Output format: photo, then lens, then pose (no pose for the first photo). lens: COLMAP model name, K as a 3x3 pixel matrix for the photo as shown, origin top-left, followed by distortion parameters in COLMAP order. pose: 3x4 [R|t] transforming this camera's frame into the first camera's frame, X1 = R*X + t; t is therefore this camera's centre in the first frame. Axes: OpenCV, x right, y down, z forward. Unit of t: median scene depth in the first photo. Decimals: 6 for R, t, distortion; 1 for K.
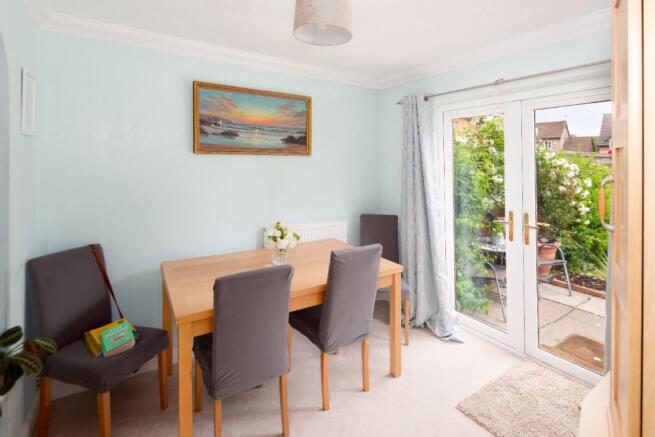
lens RADIAL K [[320.7, 0, 327.8], [0, 320.7, 164.6], [0, 0, 1]] dist [-0.000095, -0.000404]
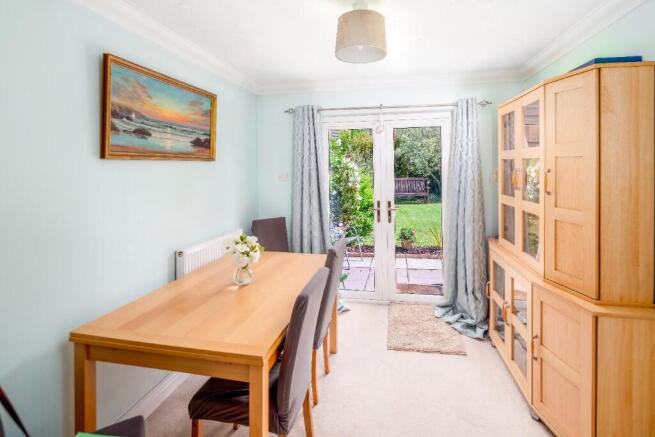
lens RADIAL K [[322.4, 0, 339.2], [0, 322.4, 175.6], [0, 0, 1]] dist [0.001952, -0.000421]
pose [[0.708402, -0.037391, 0.704818, -0.472231], [0.023276, 0.999290, 0.029618, -0.006822], [-0.705425, -0.004576, 0.708769, 0.137352]]
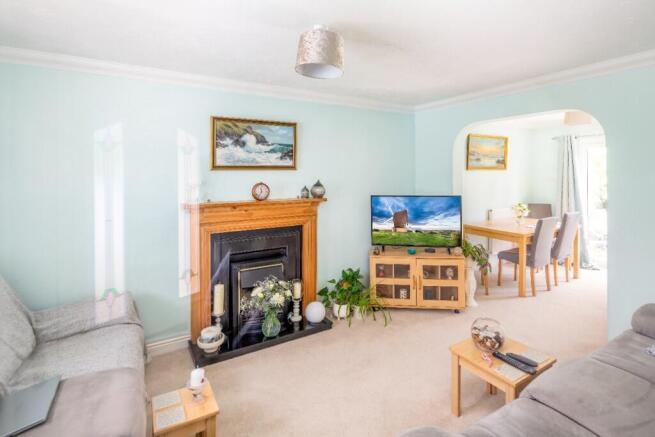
lens RADIAL K [[322.4, 0, 339.2], [0, 322.4, 175.6], [0, 0, 1]] dist [0.001952, -0.000421]
pose [[0.998189, -0.020380, -0.056597, -0.952924], [0.020148, 0.999786, -0.004672, -0.006766], [0.056681, 0.003524, 0.998386, -0.913121]]
